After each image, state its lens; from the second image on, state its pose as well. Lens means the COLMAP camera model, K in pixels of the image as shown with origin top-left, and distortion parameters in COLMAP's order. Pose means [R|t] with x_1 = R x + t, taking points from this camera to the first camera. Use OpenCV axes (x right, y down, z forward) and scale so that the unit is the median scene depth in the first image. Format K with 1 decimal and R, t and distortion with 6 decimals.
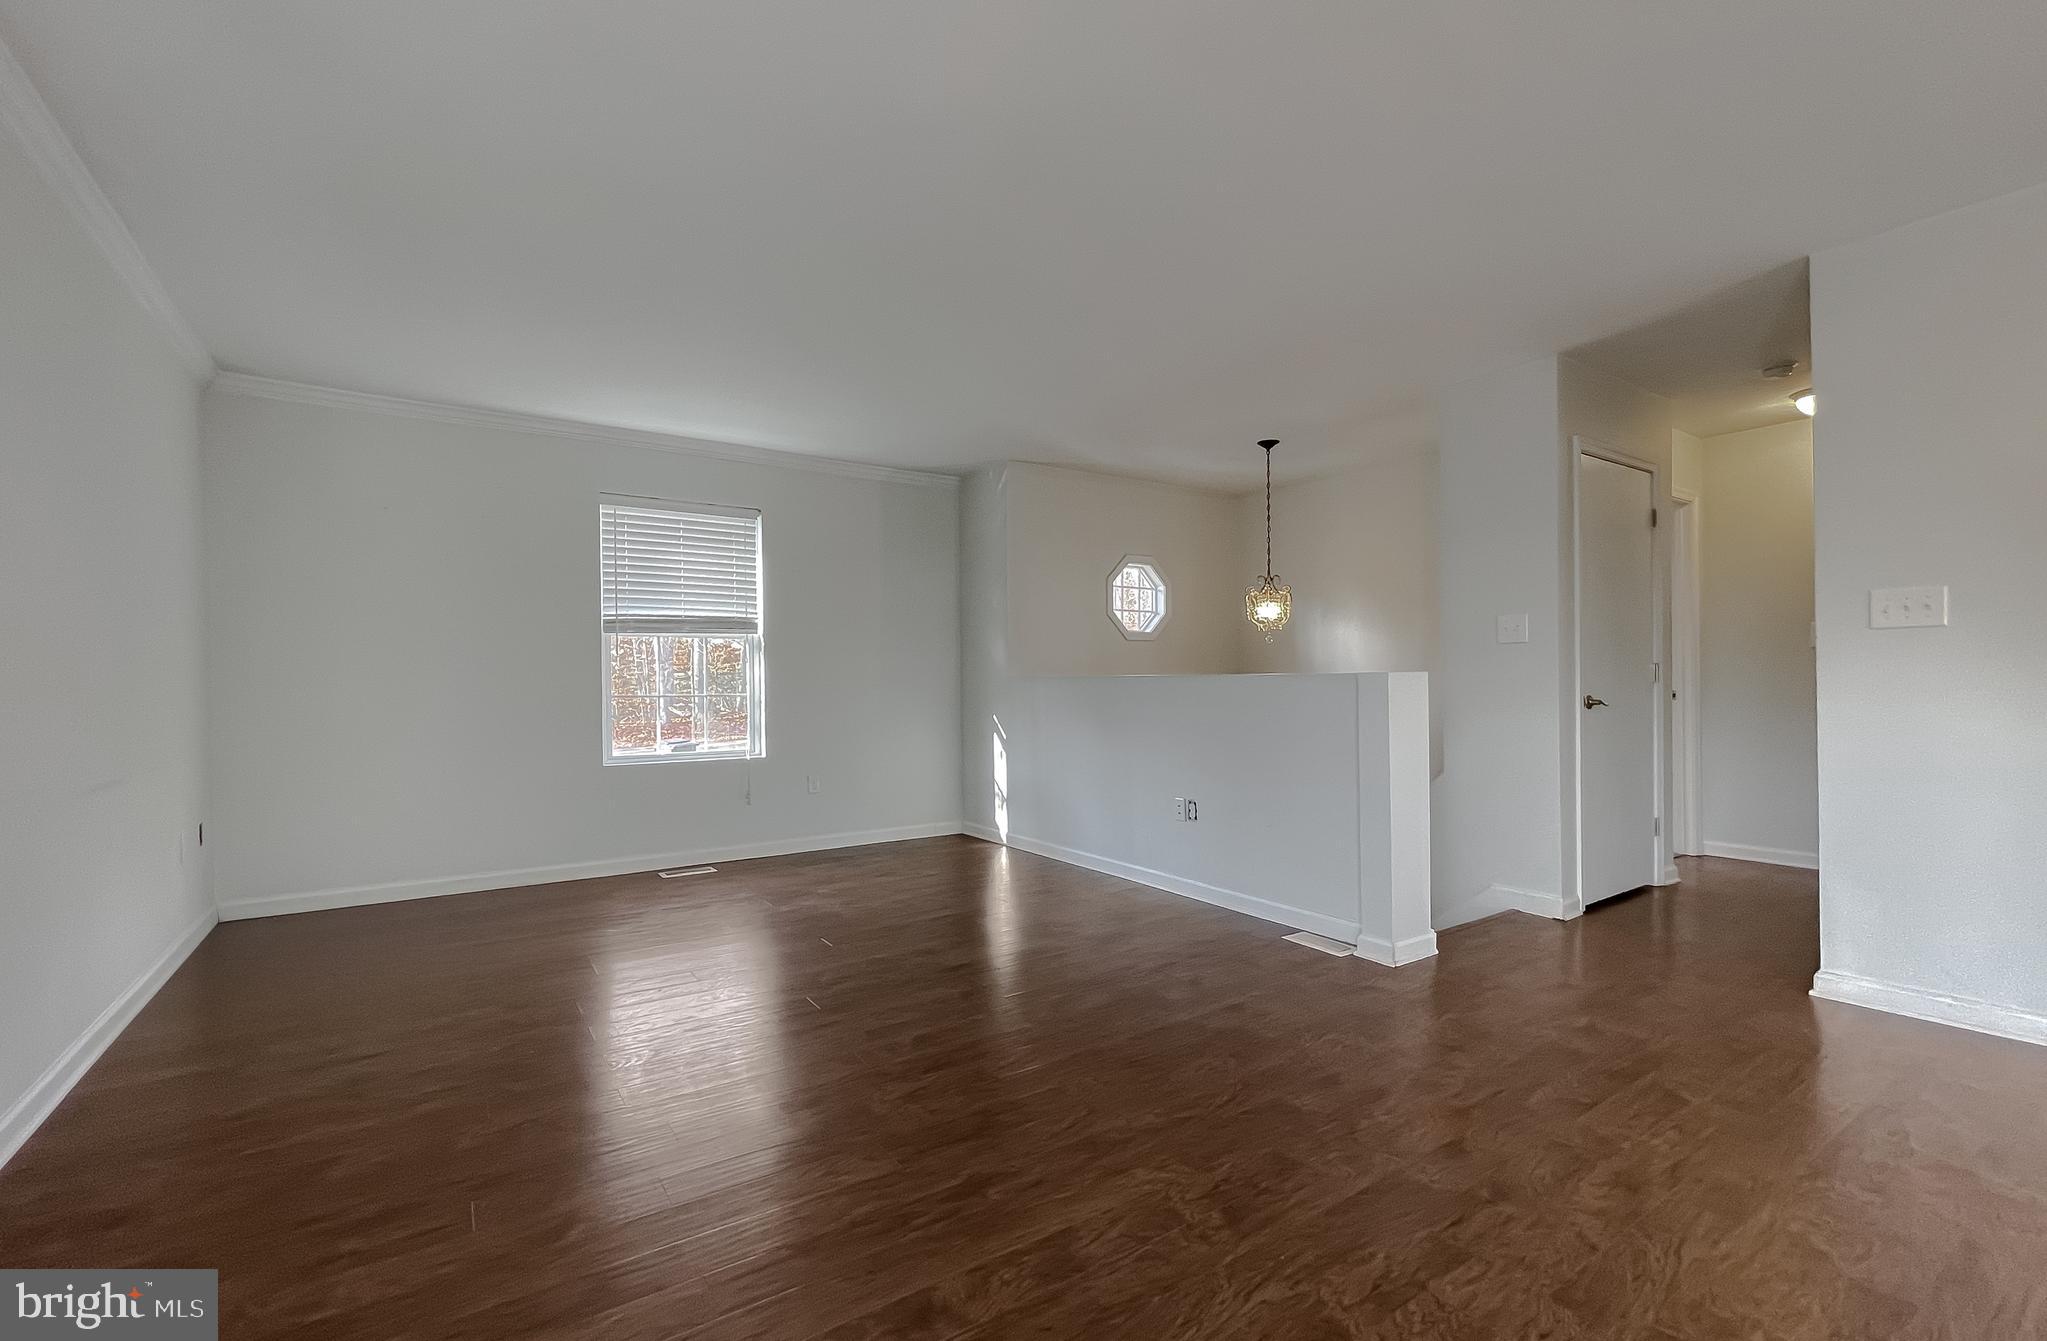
lens RADIAL K [[868.1, 0, 1008.2], [0, 868.1, 686.0], [0, 0, 1]] dist [-0.001084, -0.000727]
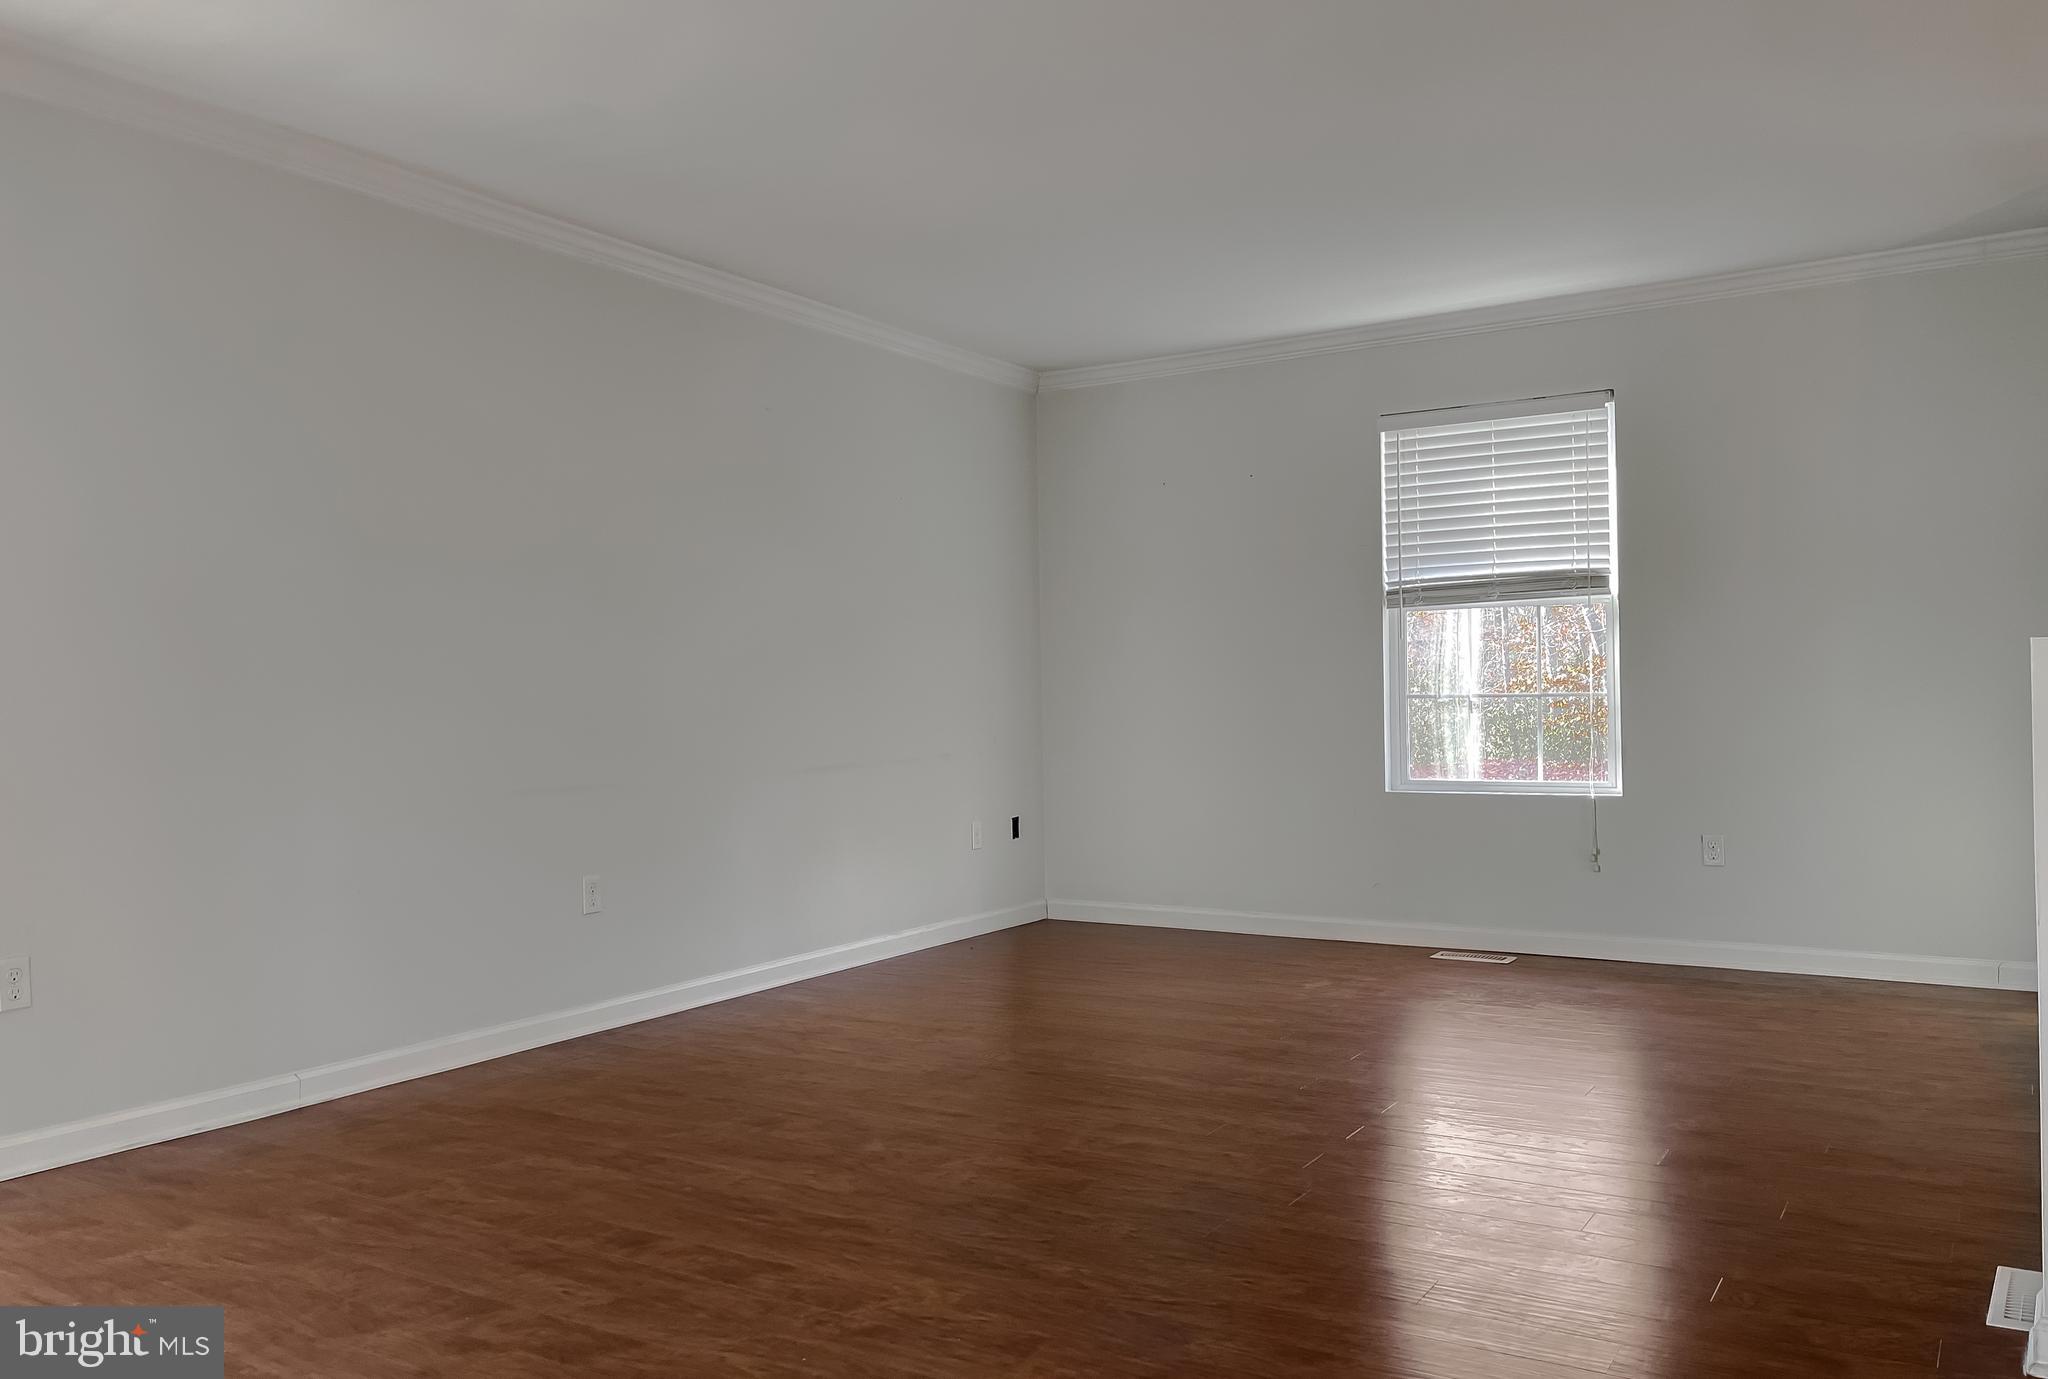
lens RADIAL K [[1532.4, 0, 1022.8], [0, 1532.4, 691.1], [0, 0, 1]] dist [0.015240, 0.001782]
pose [[0.423083, -0.002363, -0.906088, 0.547765], [0.008411, 0.999964, 0.001319, 0.003504], [0.906052, -0.008179, 0.423087, 0.176687]]
